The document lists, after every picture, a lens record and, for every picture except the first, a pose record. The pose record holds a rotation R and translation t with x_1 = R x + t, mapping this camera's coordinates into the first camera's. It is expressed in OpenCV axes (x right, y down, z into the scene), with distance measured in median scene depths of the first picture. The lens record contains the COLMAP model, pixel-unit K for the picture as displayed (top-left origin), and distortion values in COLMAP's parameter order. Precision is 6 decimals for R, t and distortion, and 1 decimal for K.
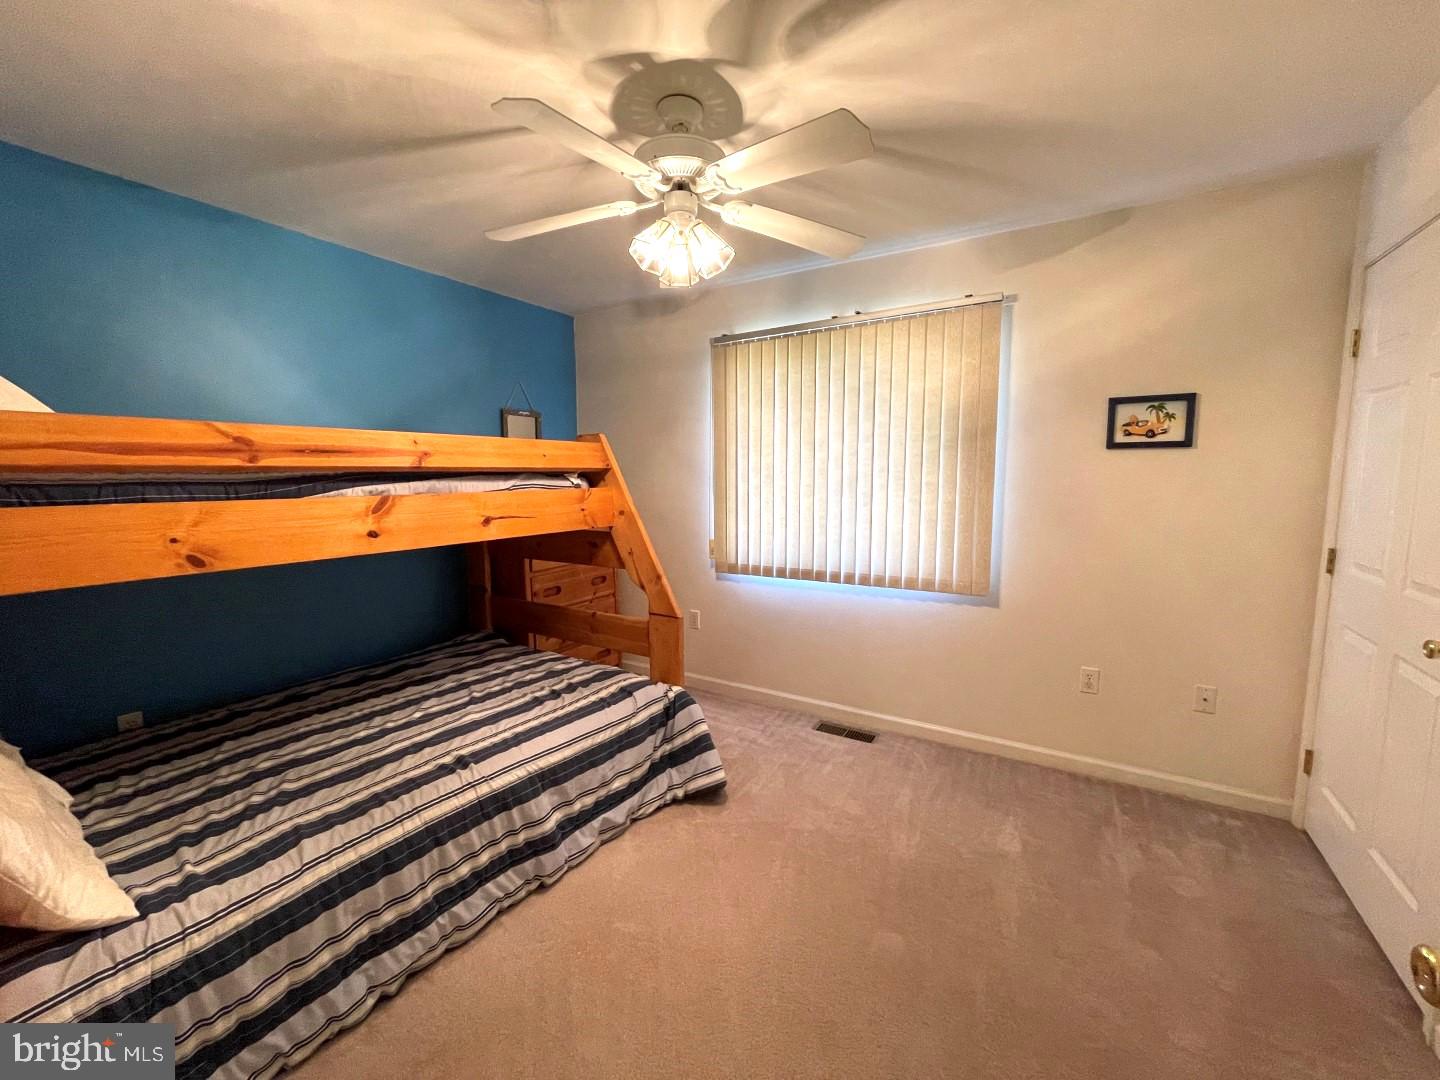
lens RADIAL K [[582.3, 0, 719.8], [0, 582.3, 540.1], [0, 0, 1]] dist [-0.003807, 0.001573]
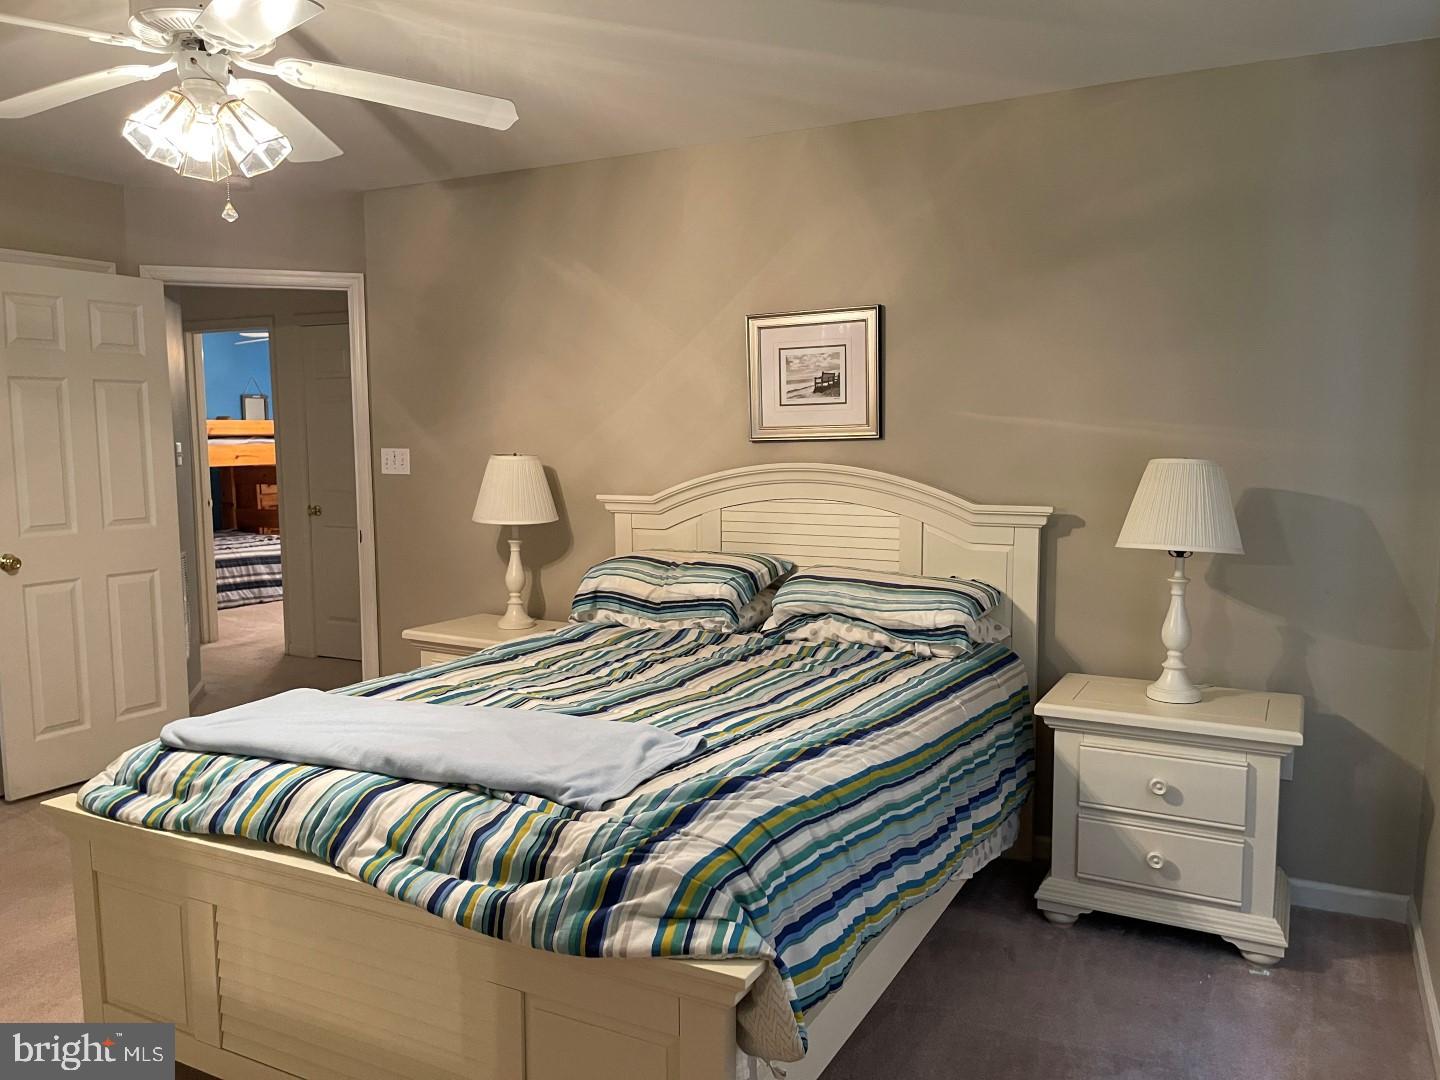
lens RADIAL K [[1088.3, 0, 727.5], [0, 1088.3, 548.3], [0, 0, 1]] dist [0.077386, -0.097537]
pose [[0.998074, -0.011299, 0.060993, 1.458637], [0.011507, 0.999929, -0.003064, 0.414736], [-0.060954, 0.003760, 0.998134, -3.984031]]
